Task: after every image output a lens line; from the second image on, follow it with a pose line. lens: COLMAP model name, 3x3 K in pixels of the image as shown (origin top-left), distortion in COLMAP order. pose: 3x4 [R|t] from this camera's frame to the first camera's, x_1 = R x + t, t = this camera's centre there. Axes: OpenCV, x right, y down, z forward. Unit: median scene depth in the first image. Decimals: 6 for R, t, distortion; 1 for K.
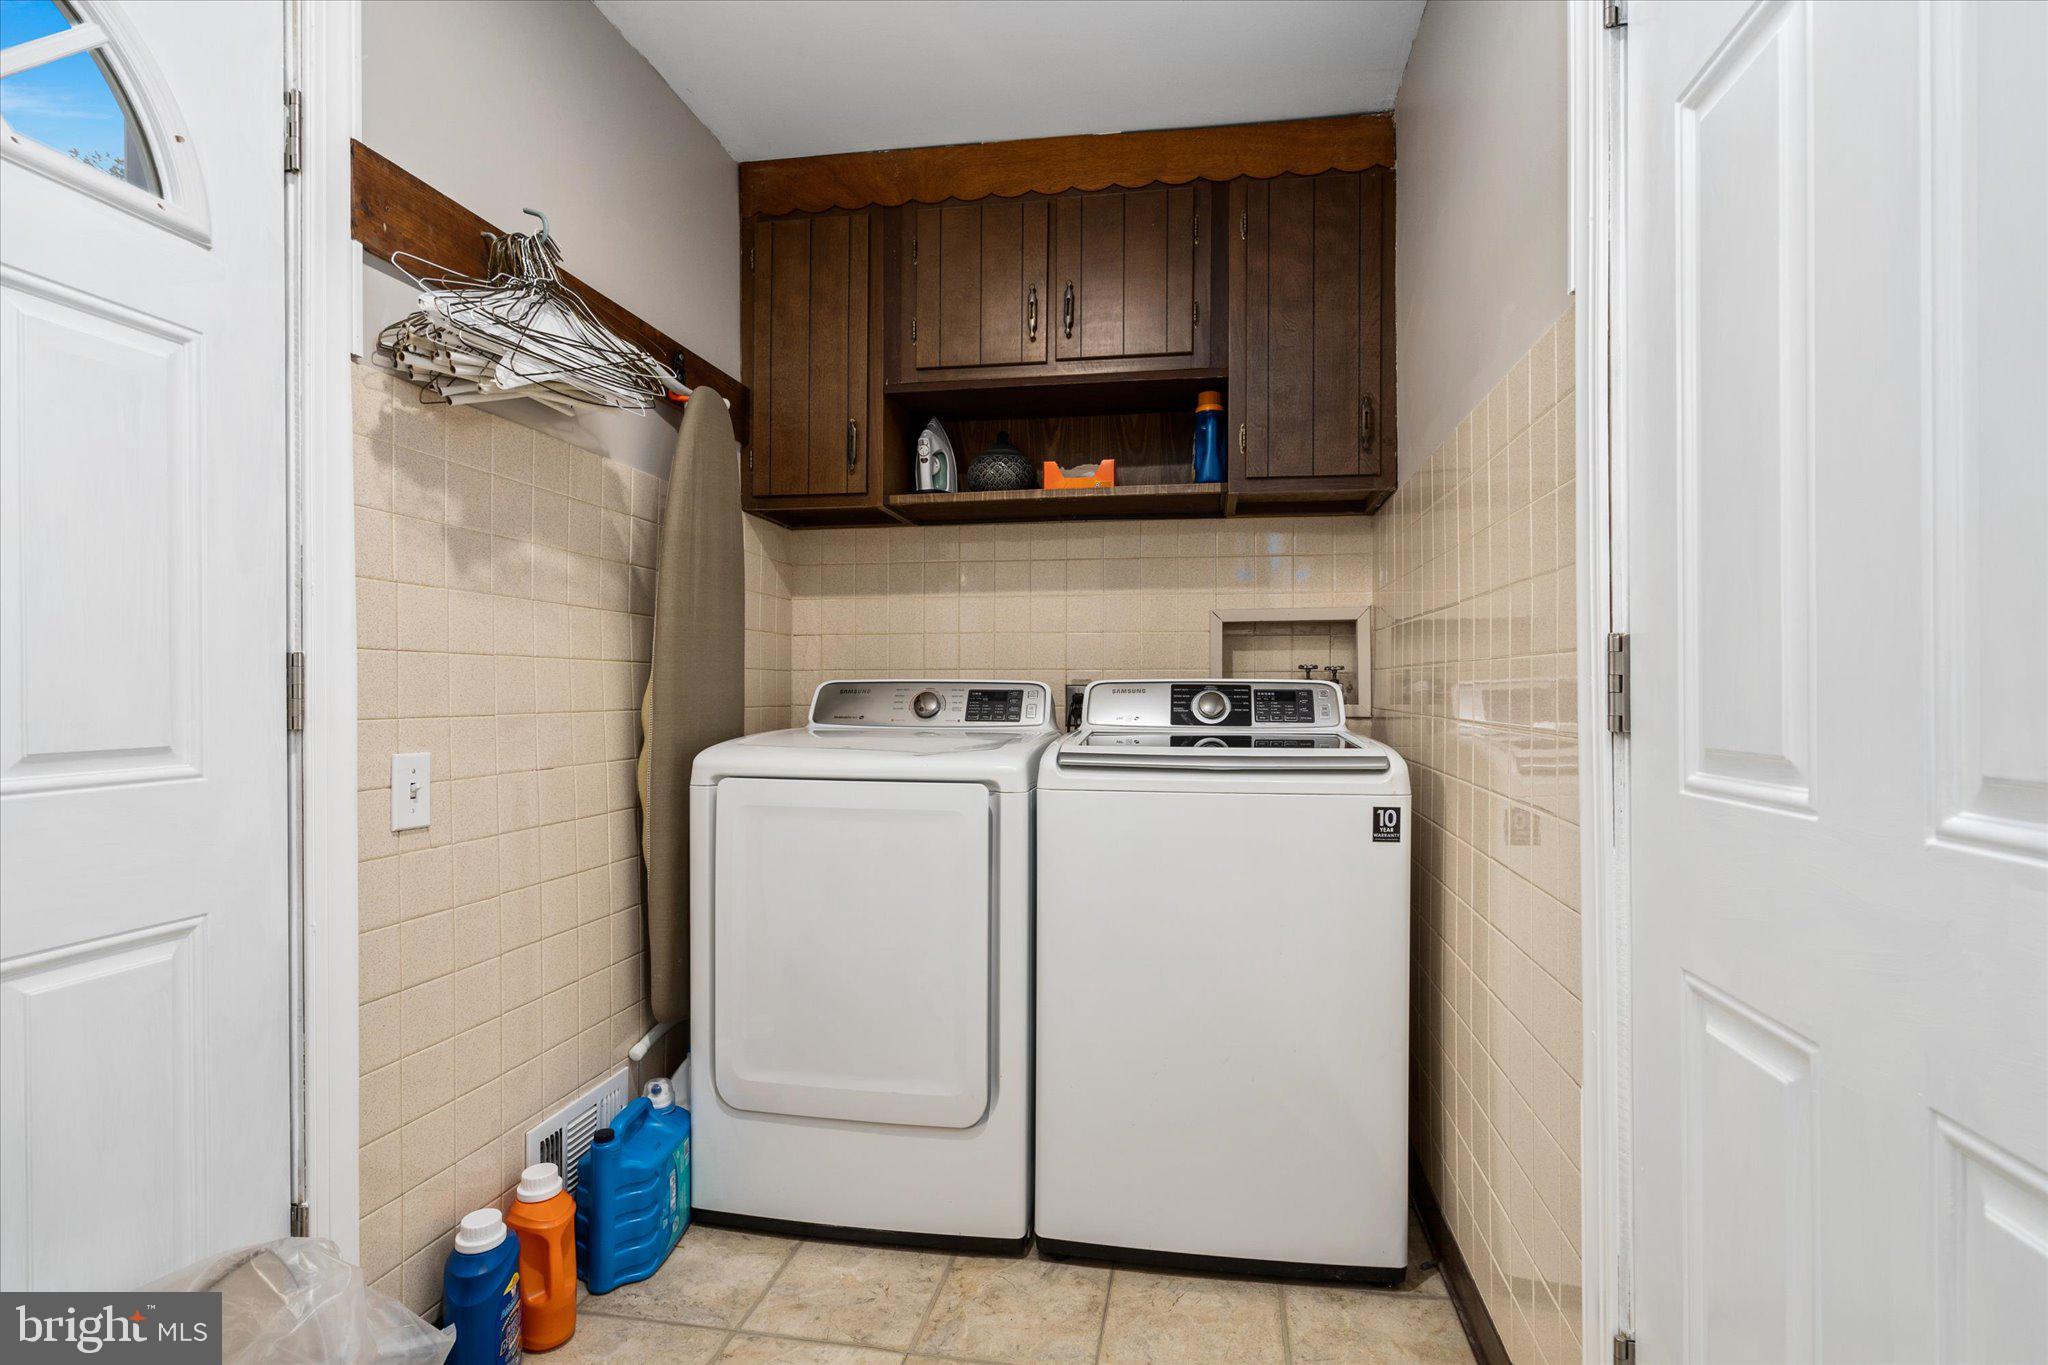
lens RADIAL K [[1040.2, 0, 1023.1], [0, 1040.2, 687.6], [0, 0, 1]] dist [0.001583, 0.000050]
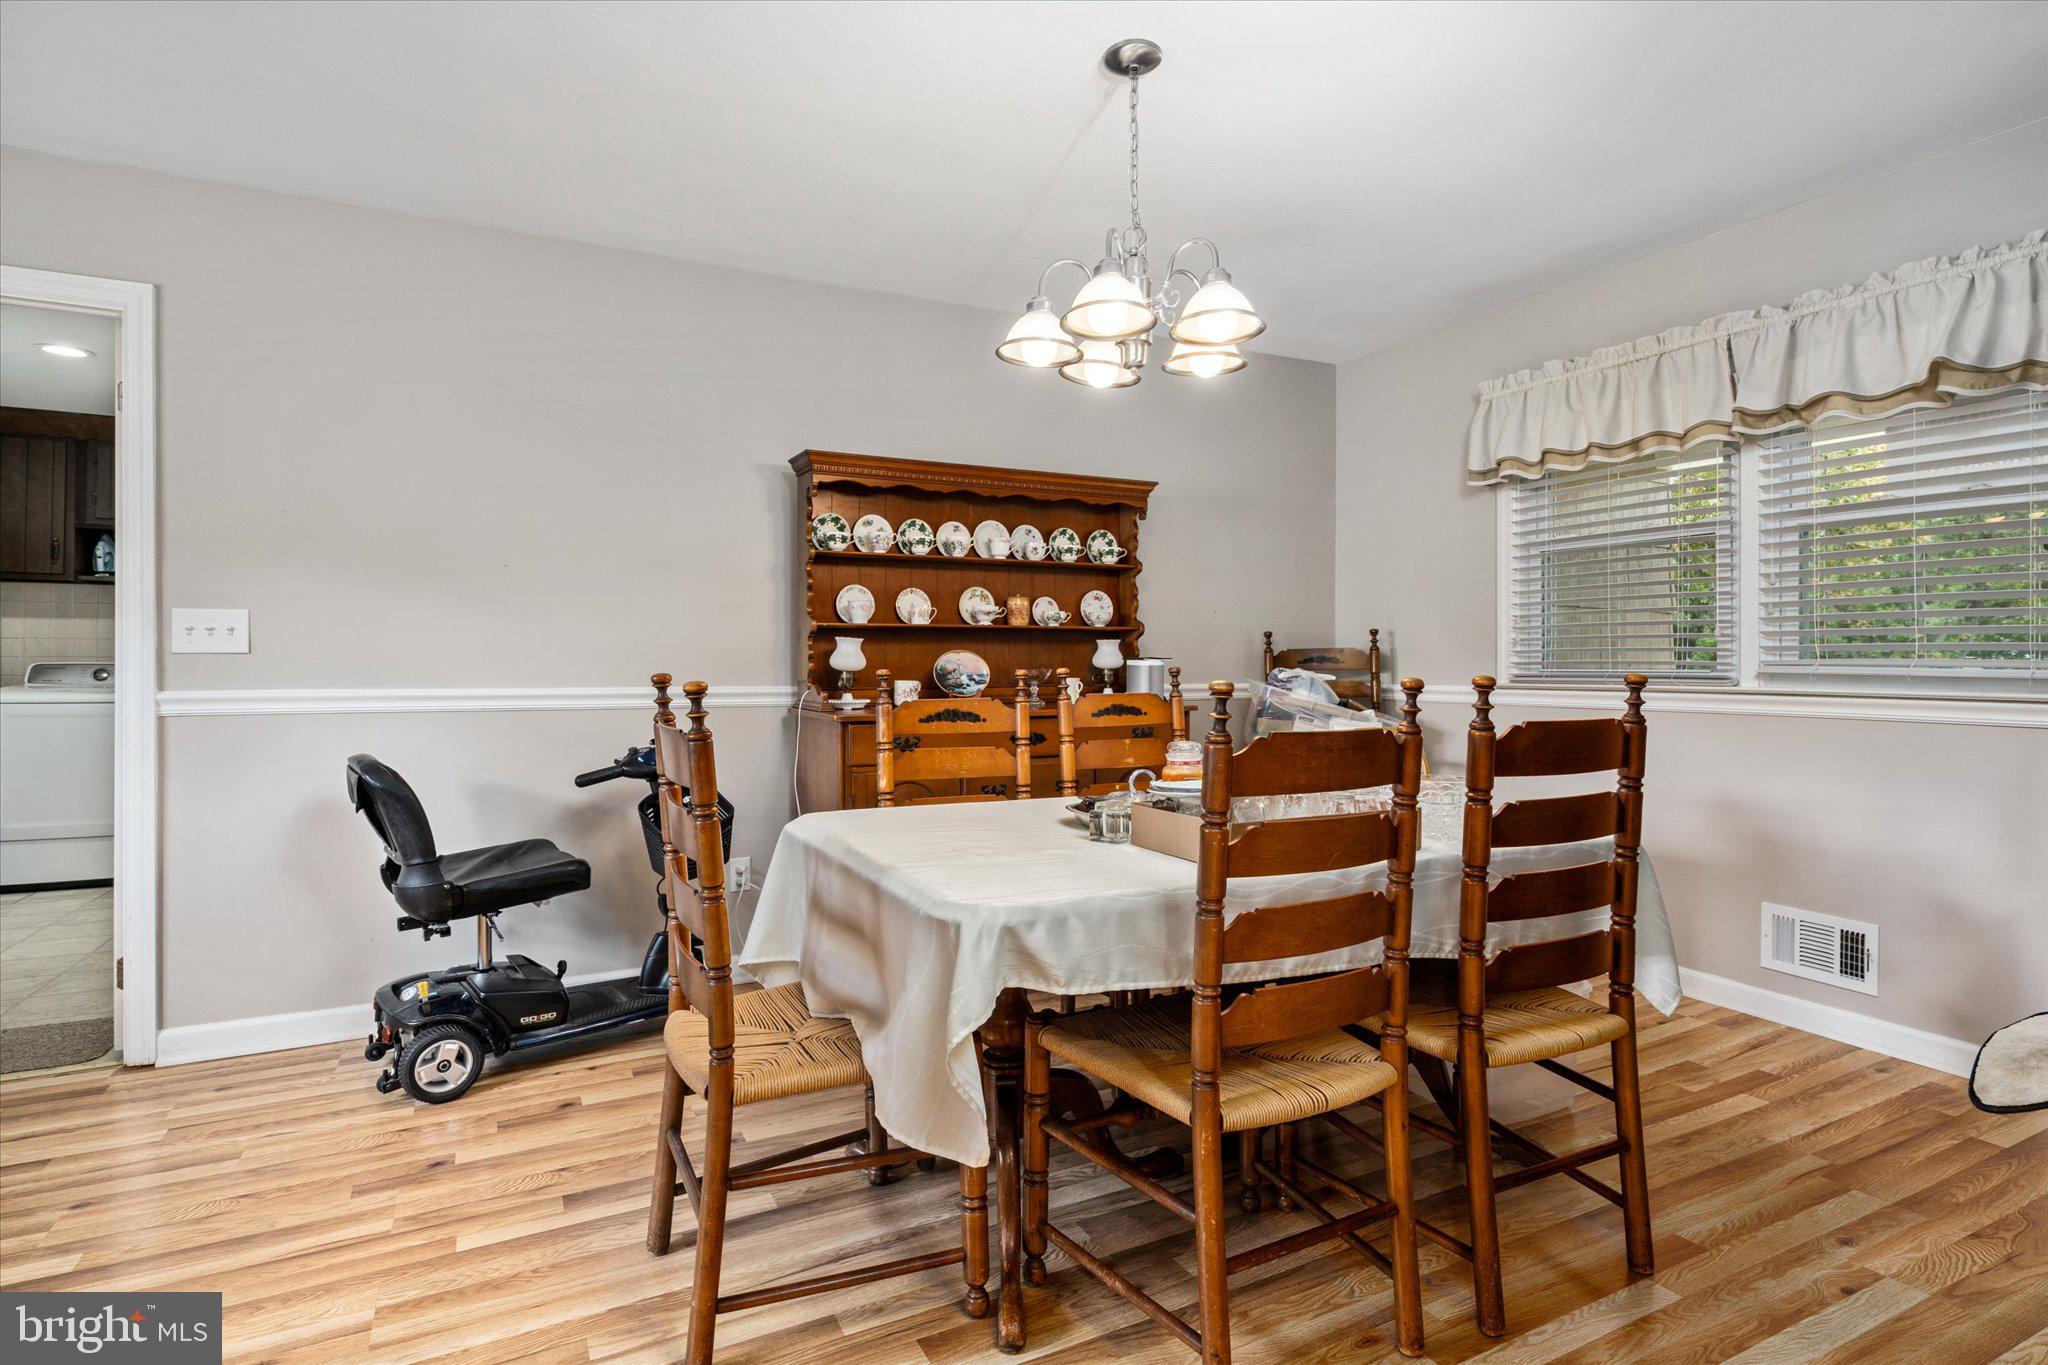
lens RADIAL K [[1040.2, 0, 1024.3], [0, 1040.2, 674.3], [0, 0, 1]] dist [0.001583, 0.000050]
pose [[0.796364, 0.006706, 0.604780, 0.124575], [-0.005785, 0.999977, -0.003471, 0.012949], [-0.604789, -0.000734, 0.796385, -1.853955]]
